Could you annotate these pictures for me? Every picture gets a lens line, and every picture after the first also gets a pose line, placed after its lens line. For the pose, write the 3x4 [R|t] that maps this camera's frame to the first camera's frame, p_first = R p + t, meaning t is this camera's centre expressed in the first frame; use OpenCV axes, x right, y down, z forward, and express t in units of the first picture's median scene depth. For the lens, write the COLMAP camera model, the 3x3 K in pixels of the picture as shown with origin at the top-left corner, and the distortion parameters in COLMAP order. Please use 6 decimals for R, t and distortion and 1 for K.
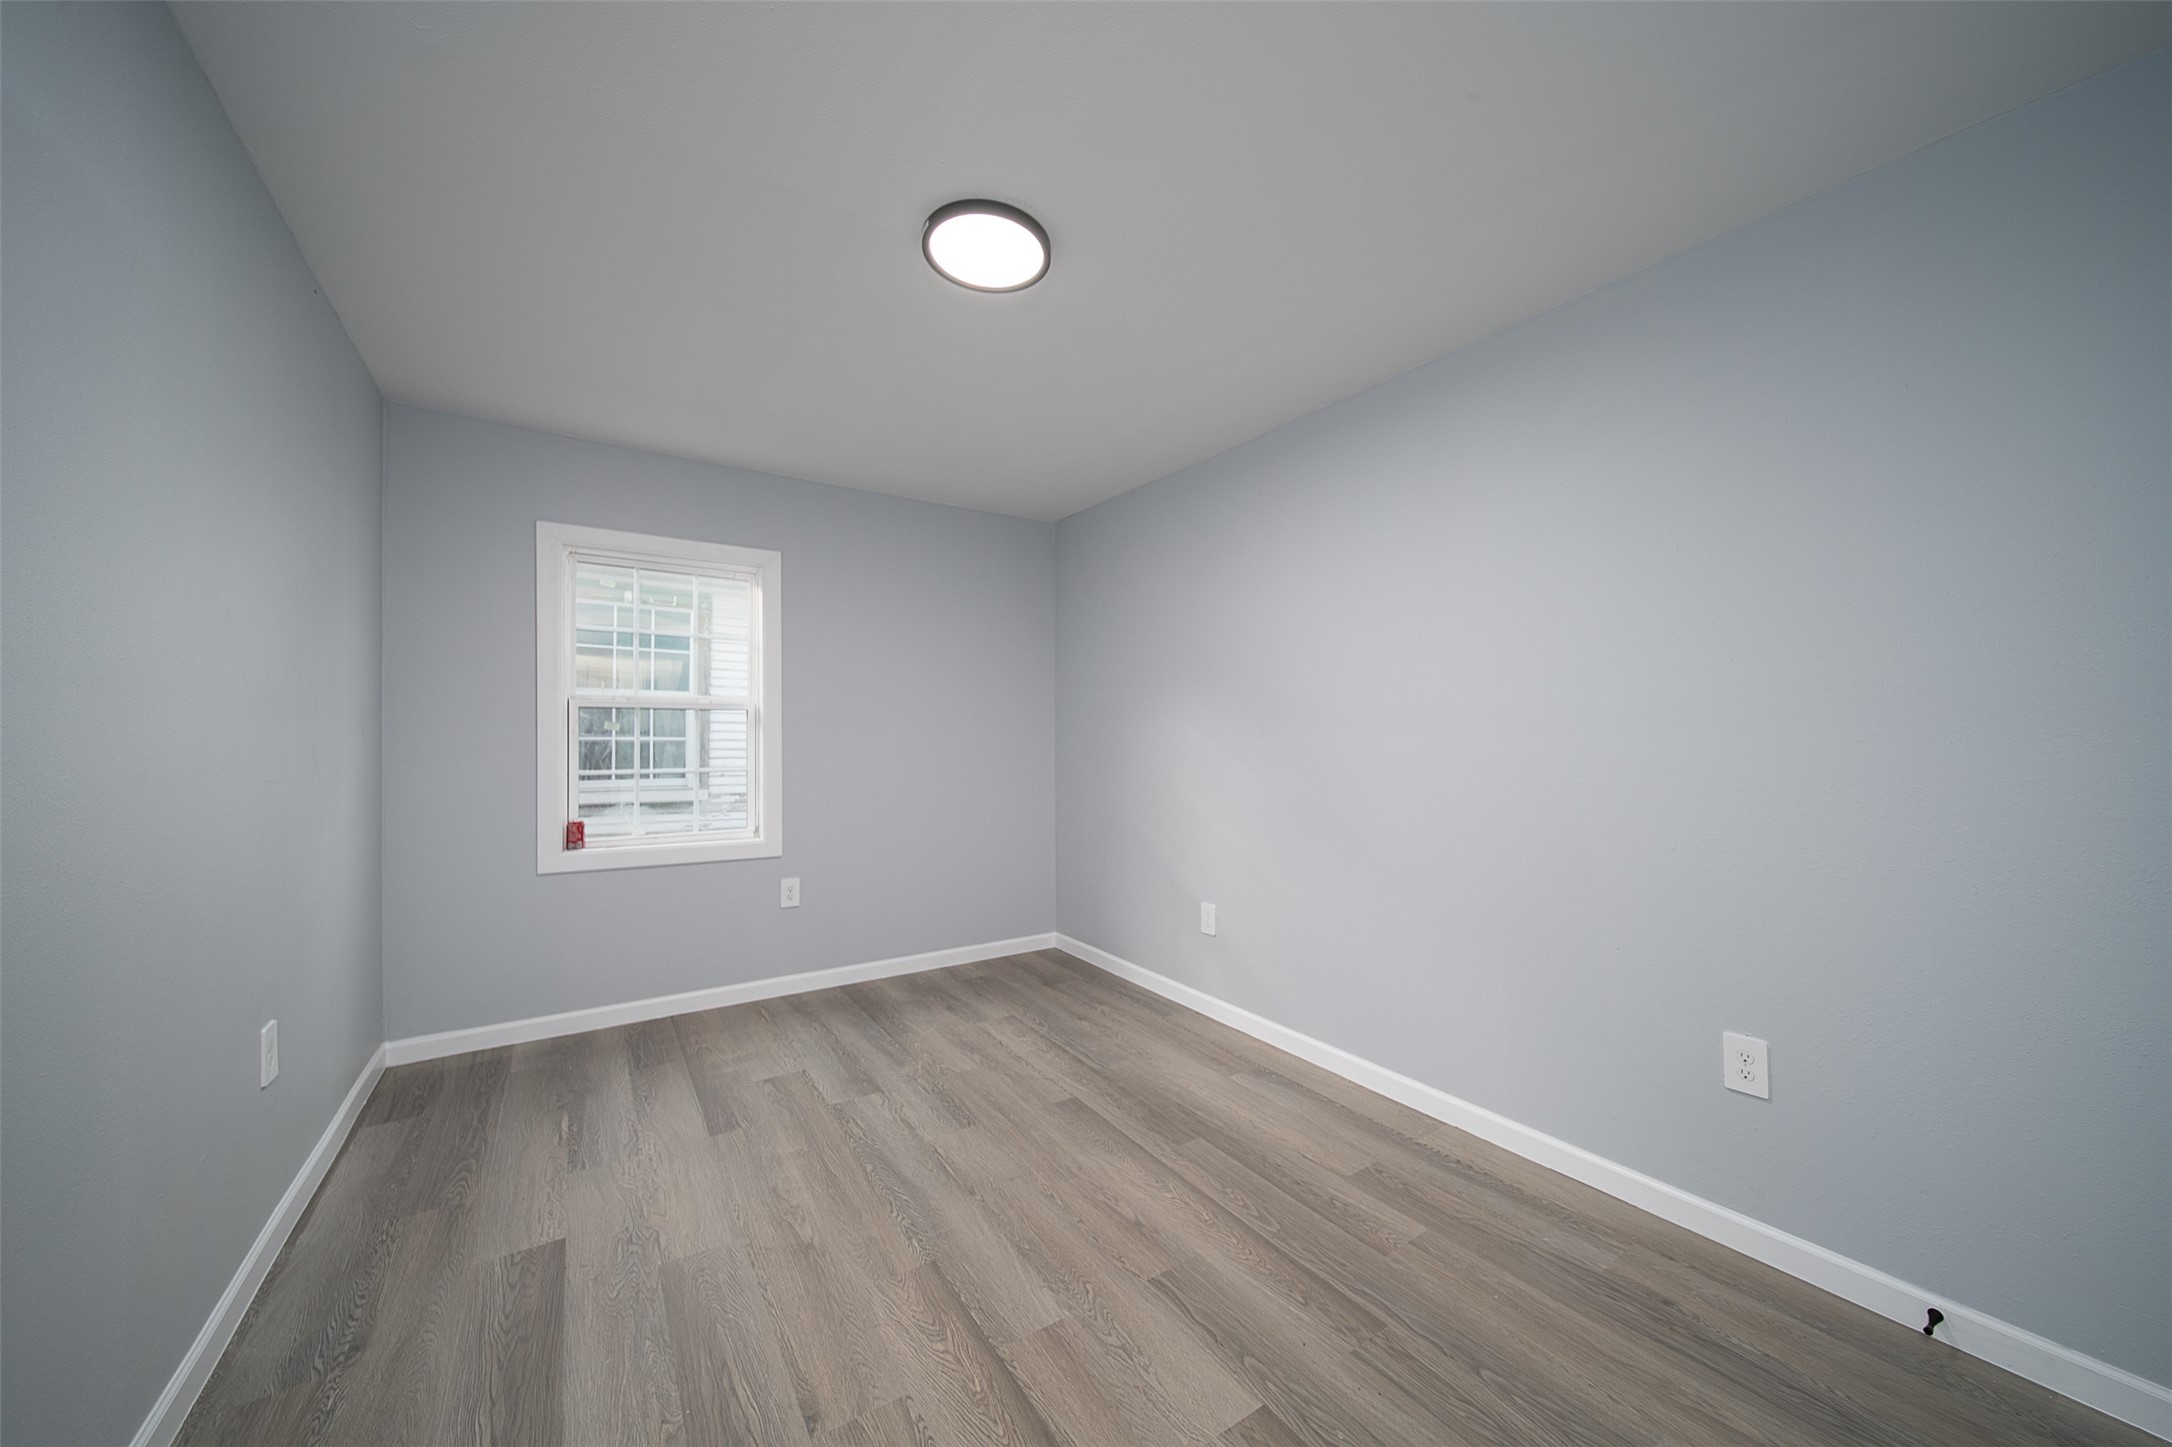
lens RADIAL K [[767.5, 0, 1095.2], [0, 767.5, 723.7], [0, 0, 1]] dist [-0.010482, -0.000217]
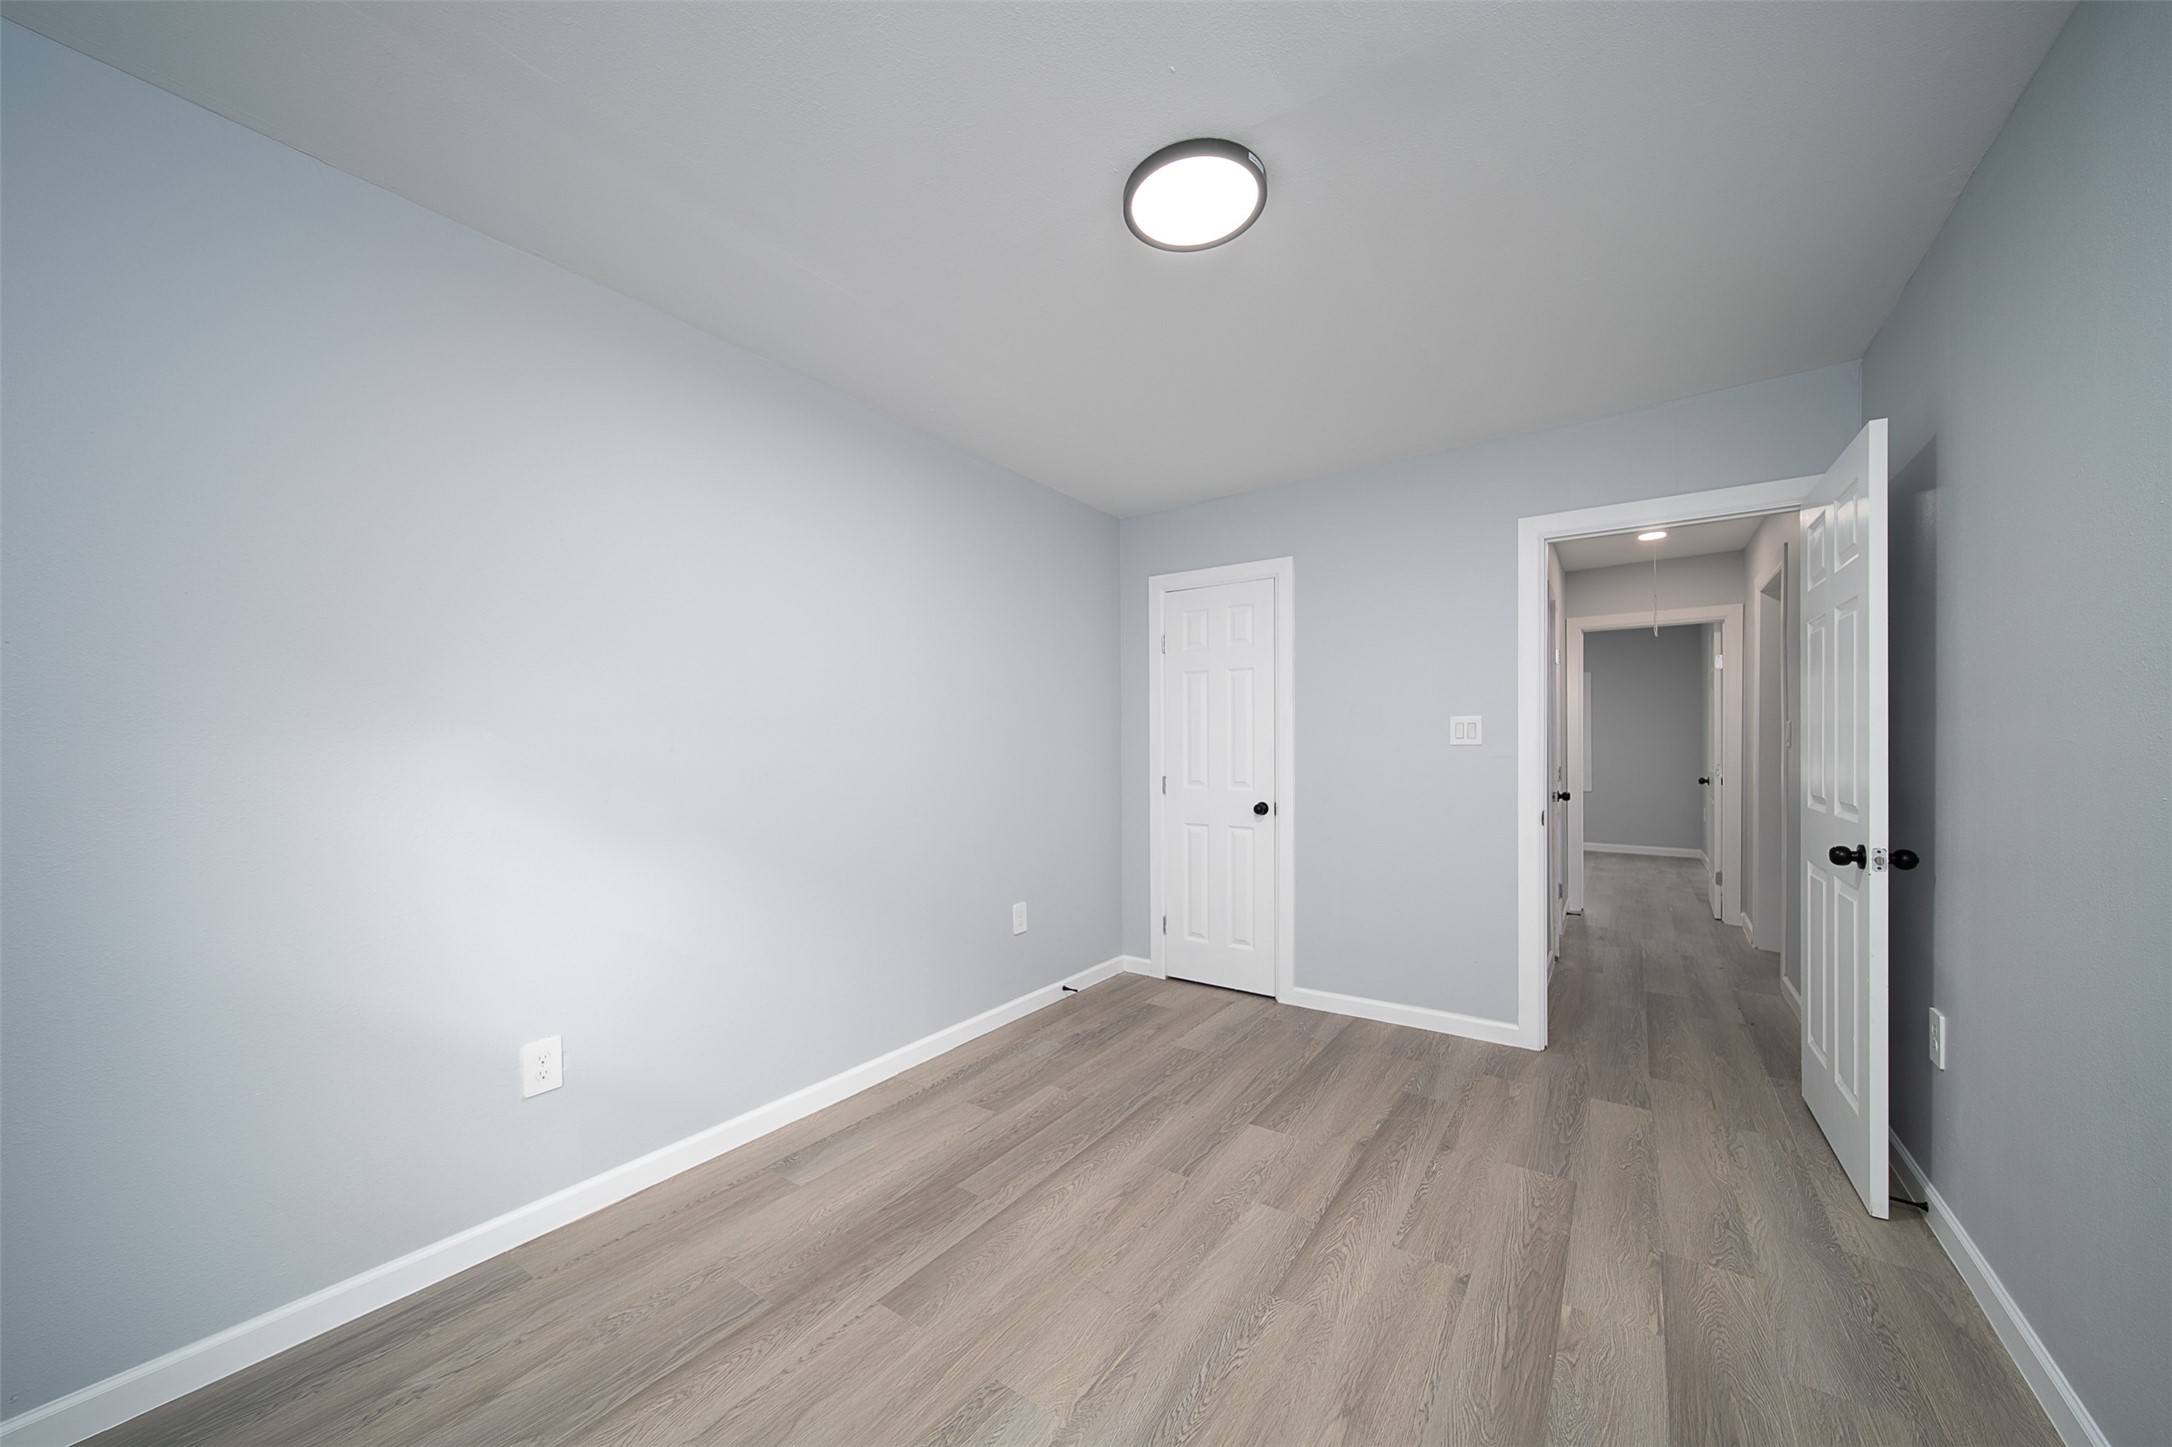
lens RADIAL K [[767.5, 0, 1100.1], [0, 767.5, 730.2], [0, 0, 1]] dist [-0.010482, -0.000217]
pose [[-0.366666, 0.017412, 0.930190, -0.937526], [-0.006183, 0.999757, -0.021152, 0.020142], [-0.930332, -0.013507, -0.366469, 1.418815]]
